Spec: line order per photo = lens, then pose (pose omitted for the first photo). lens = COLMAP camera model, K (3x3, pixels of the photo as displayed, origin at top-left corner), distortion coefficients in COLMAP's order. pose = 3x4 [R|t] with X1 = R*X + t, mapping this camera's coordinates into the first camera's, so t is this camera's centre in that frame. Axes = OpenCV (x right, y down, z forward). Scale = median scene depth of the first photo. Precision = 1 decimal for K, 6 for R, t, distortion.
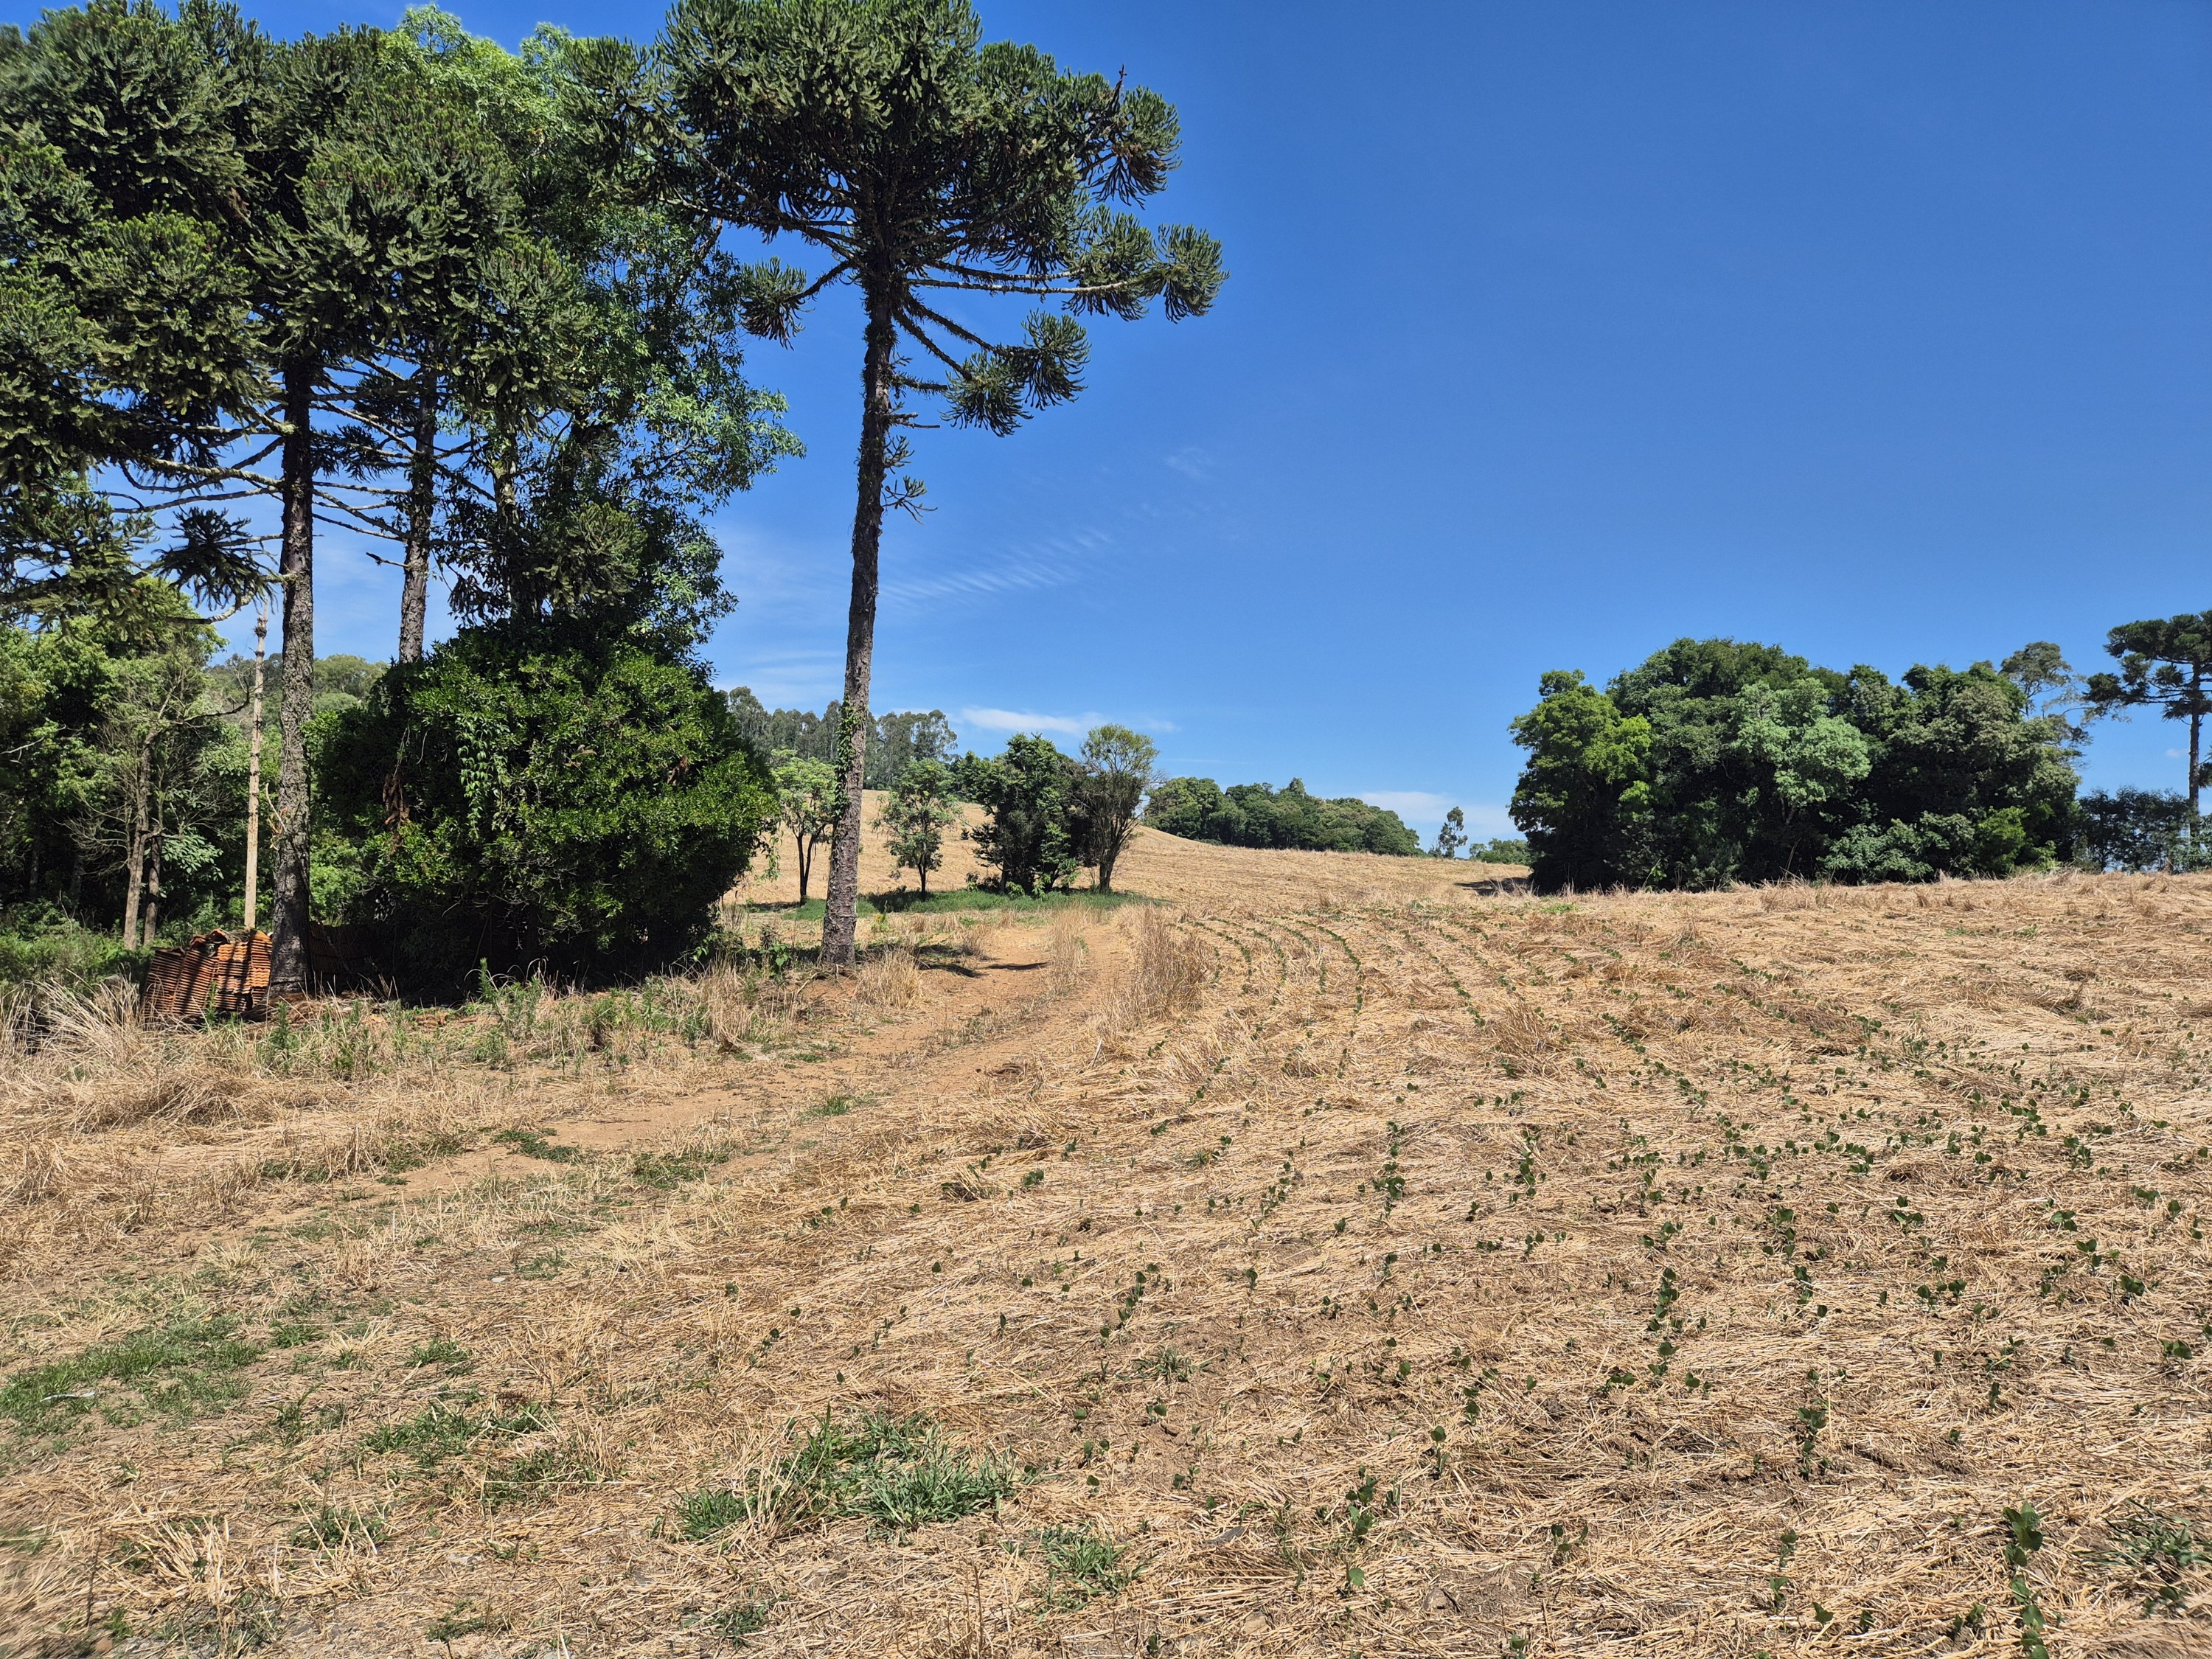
lens RADIAL K [[1461.4, 0, 1110.1], [0, 1461.4, 813.8], [0, 0, 1]] dist [0.066508, -0.059680]
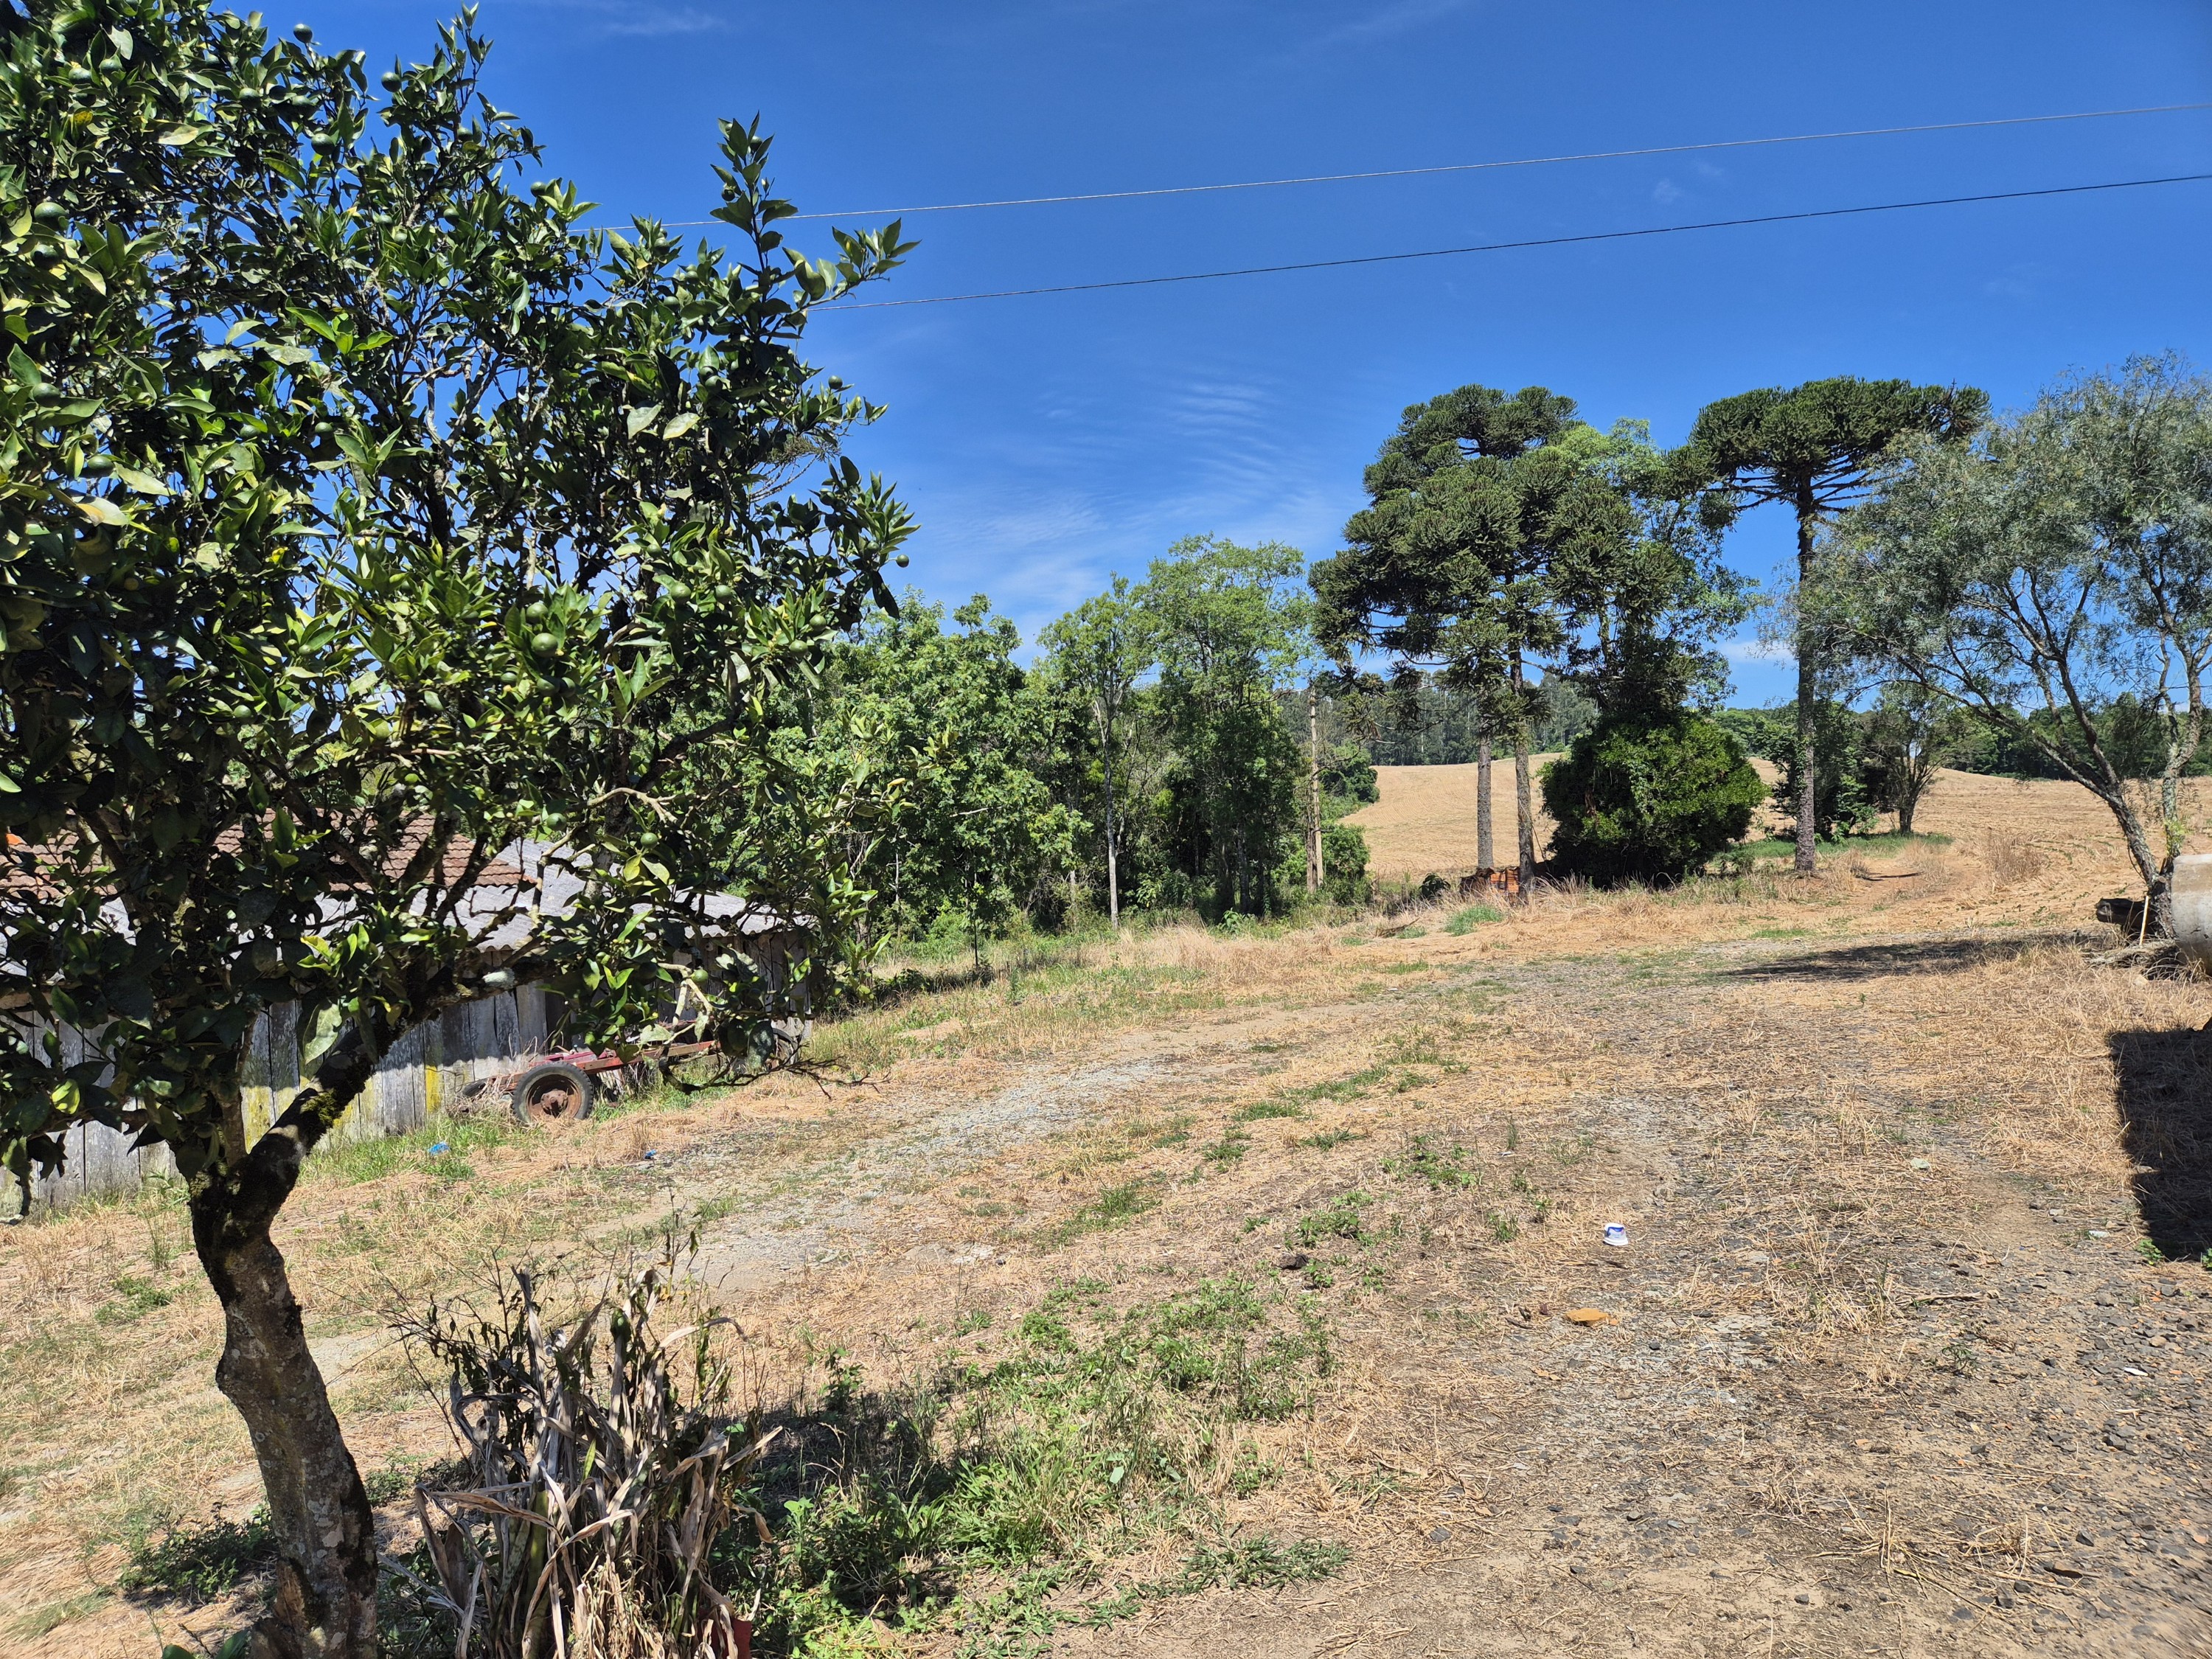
lens RADIAL K [[1388.8, 0, 1064.3], [0, 1388.8, 822.4], [0, 0, 1]] dist [-0.004217, -0.000614]
pose [[0.859699, -0.061348, -0.507104, -0.020568], [0.074602, 0.997196, 0.005835, -0.008901], [0.505324, -0.042847, 0.861865, -0.212080]]
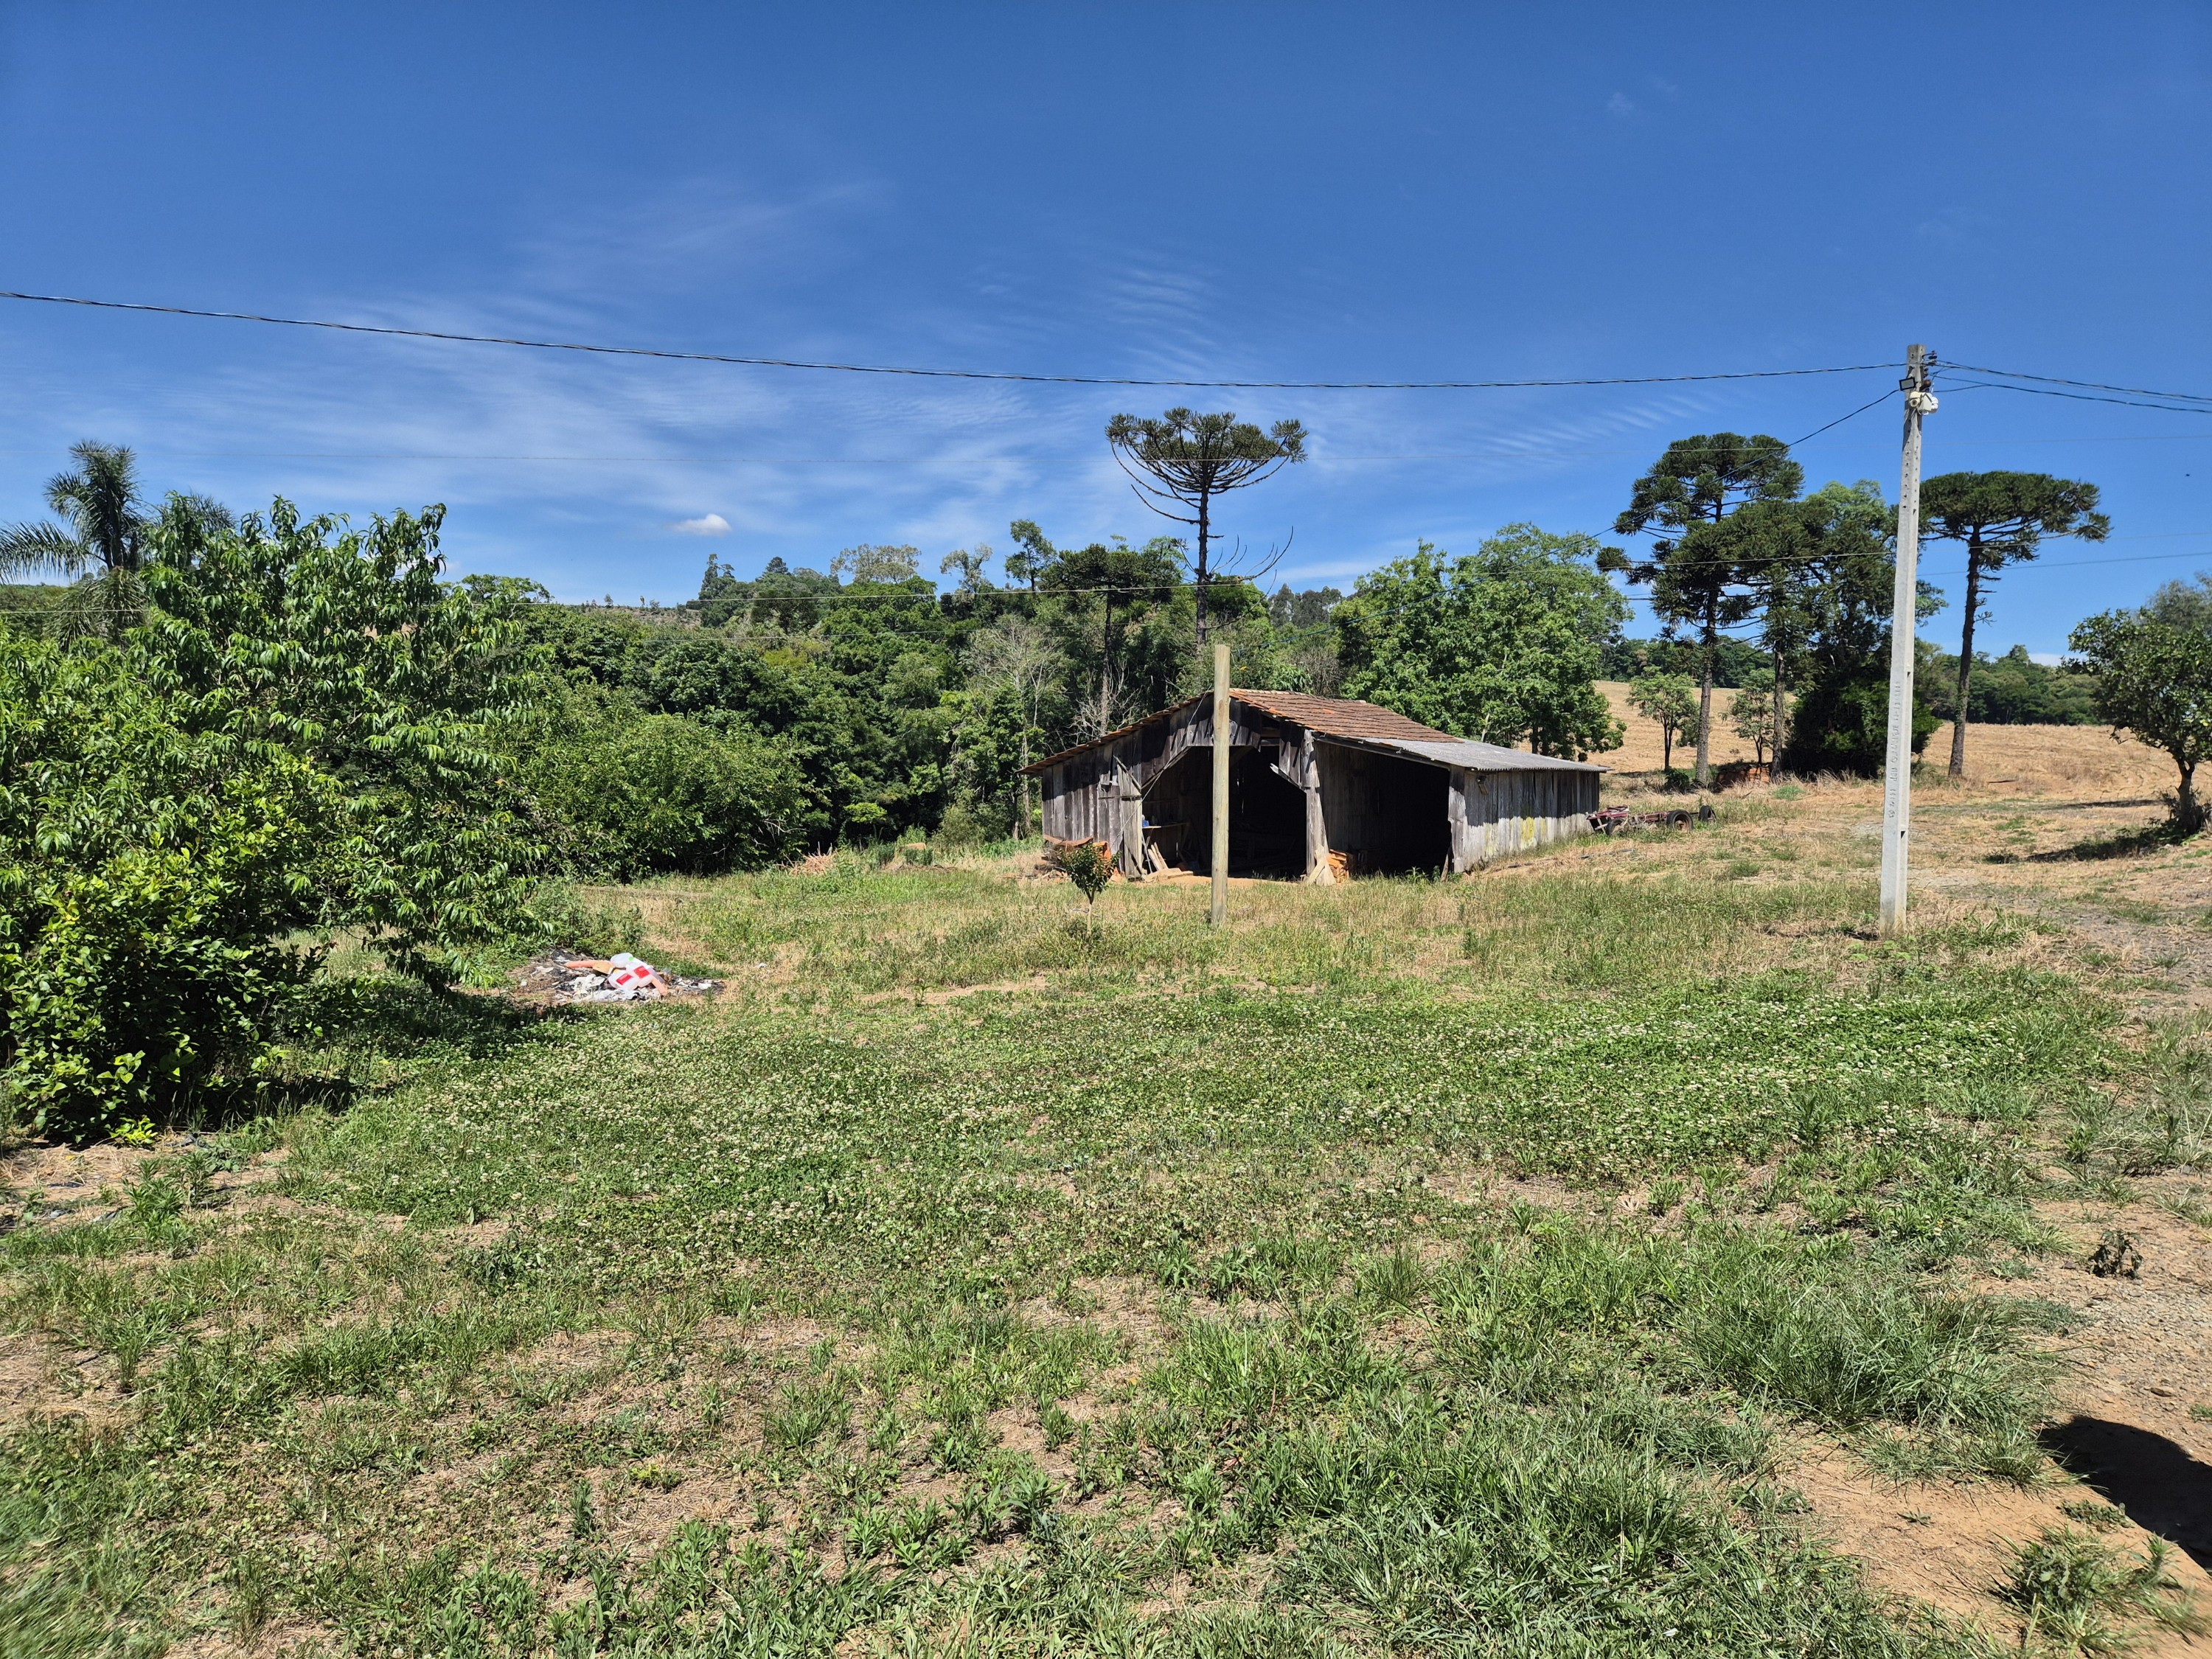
lens RADIAL K [[1461.4, 0, 1110.1], [0, 1461.4, 813.8], [0, 0, 1]] dist [0.066508, -0.059680]
pose [[0.916151, 0.001393, -0.400830, -0.116879], [0.030382, 0.996876, 0.072907, -0.019280], [0.399679, -0.078972, 0.913247, -0.523162]]
